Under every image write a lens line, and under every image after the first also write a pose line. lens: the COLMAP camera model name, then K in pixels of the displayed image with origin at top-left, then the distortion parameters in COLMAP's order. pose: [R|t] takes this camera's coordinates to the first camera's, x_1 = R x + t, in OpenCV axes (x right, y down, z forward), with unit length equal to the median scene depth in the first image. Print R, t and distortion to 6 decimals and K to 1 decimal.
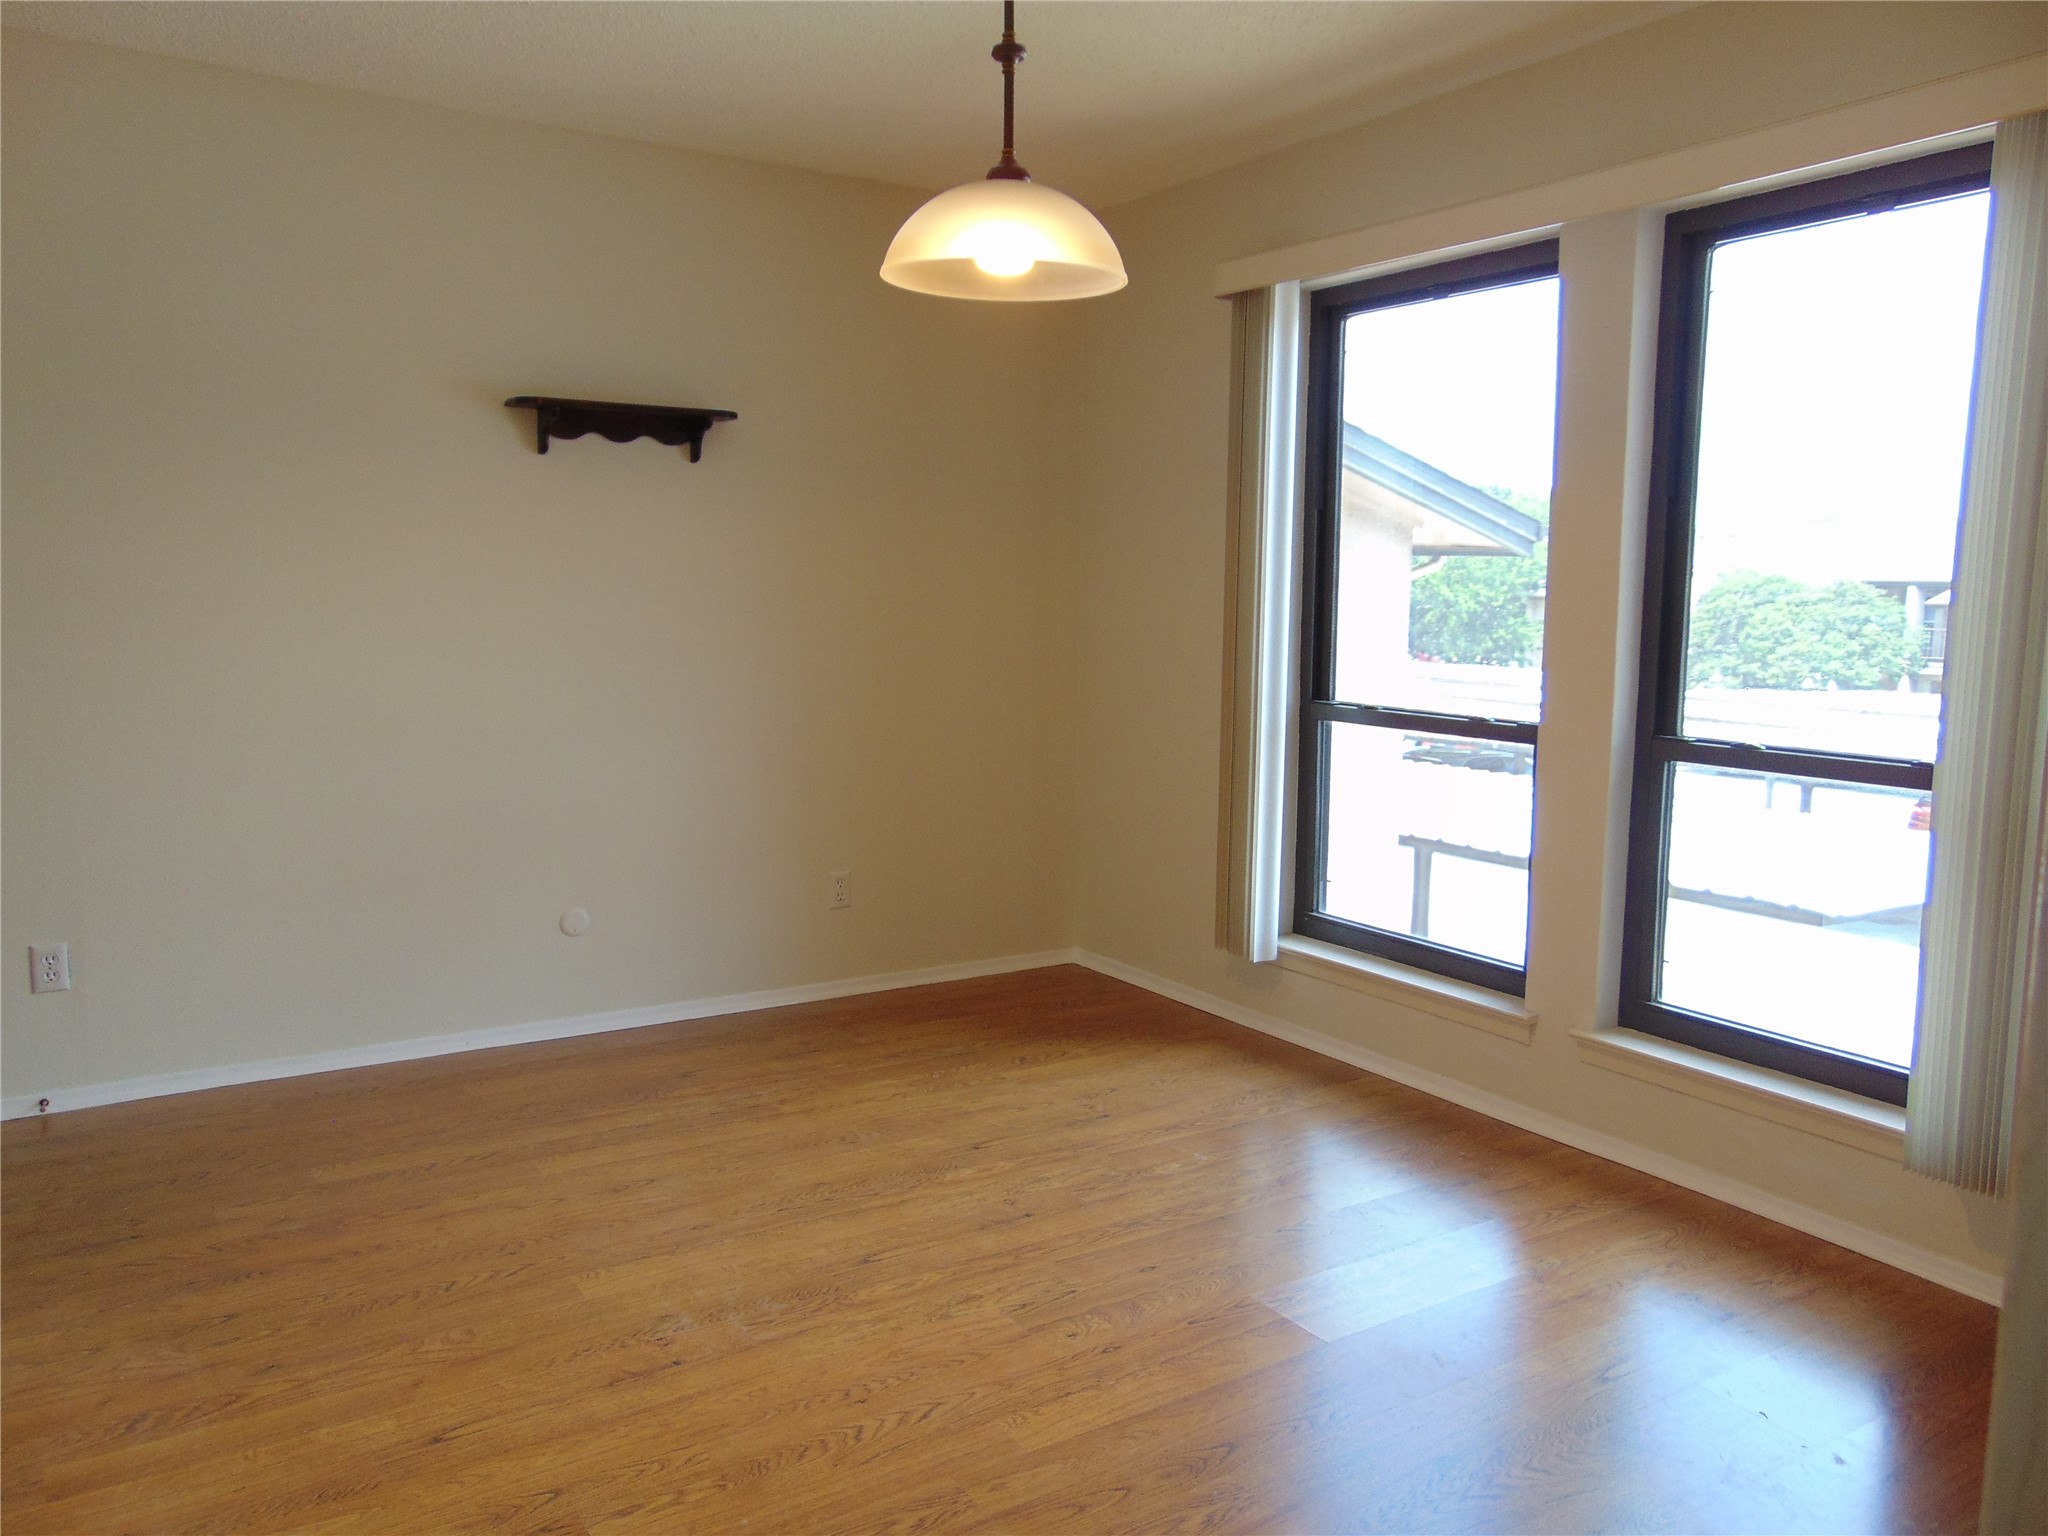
lens RADIAL K [[1520.7, 0, 1013.2], [0, 1520.7, 772.1], [0, 0, 1]] dist [-0.045361, 0.084181]
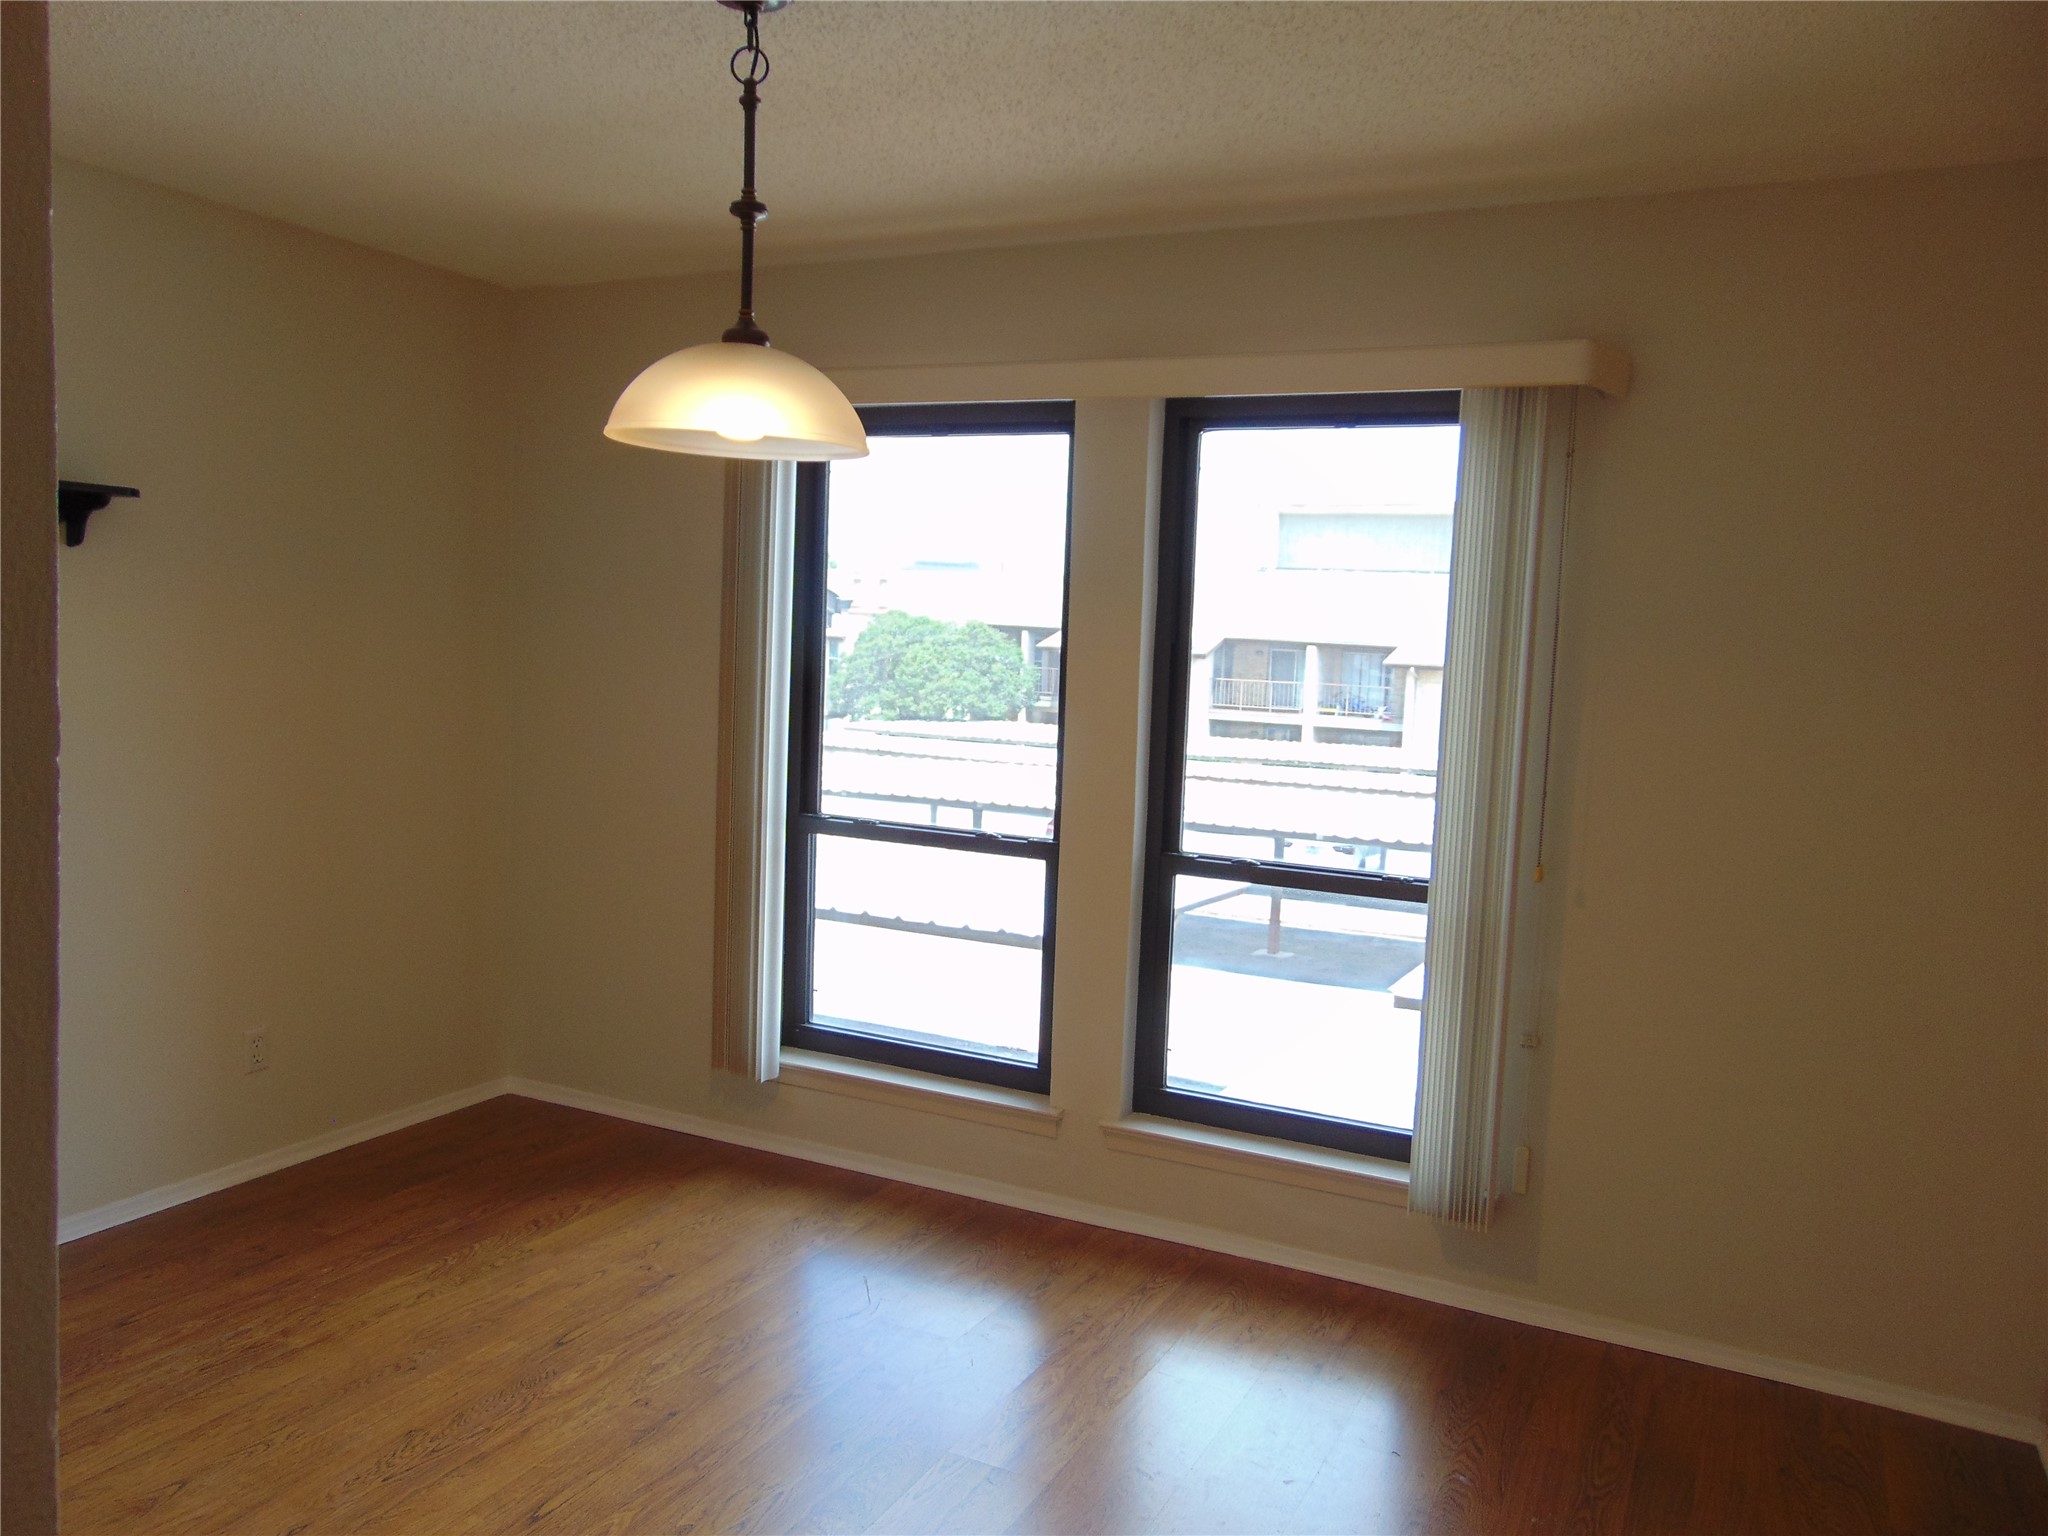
lens RADIAL K [[1520.7, 0, 1013.2], [0, 1520.7, 772.1], [0, 0, 1]] dist [-0.045361, 0.084181]
pose [[0.860639, -0.024405, 0.508630, -0.222298], [0.034183, 0.999367, -0.009889, -0.069229], [-0.508067, 0.025898, 0.860928, 0.070070]]
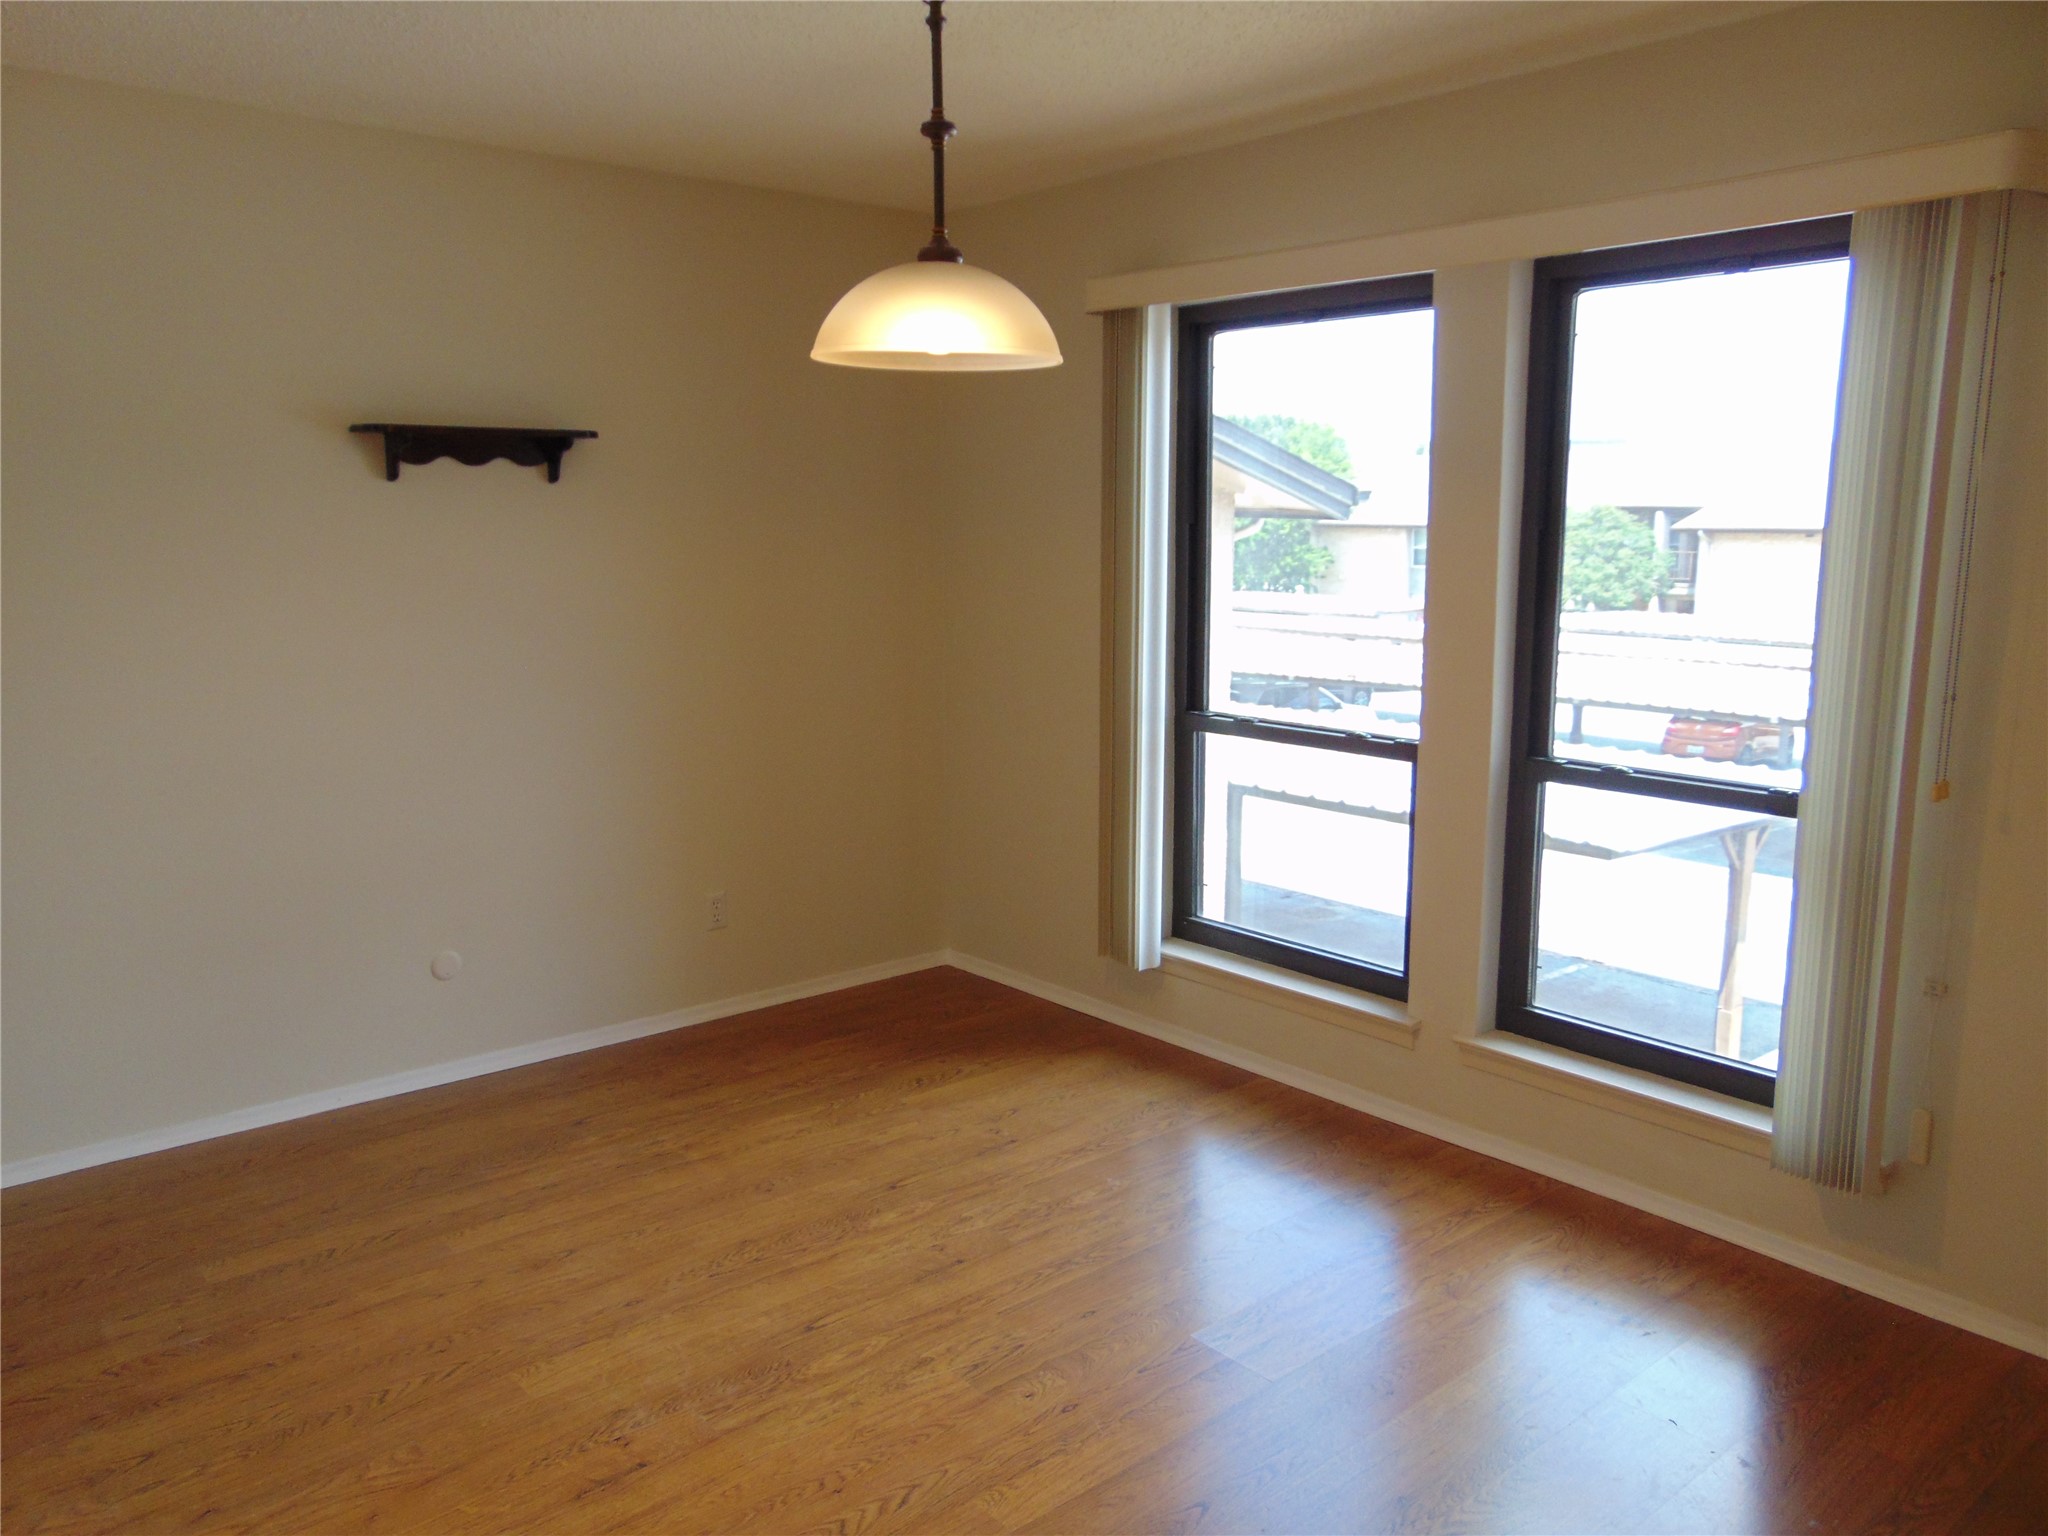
lens RADIAL K [[1518.2, 0, 1014.4], [0, 1518.2, 773.7], [0, 0, 1]] dist [-0.035639, 0.060766]
pose [[0.990564, -0.036153, 0.132196, -0.062245], [0.030068, 0.998407, 0.047741, -0.066288], [-0.133711, -0.043316, 0.990073, 0.004718]]
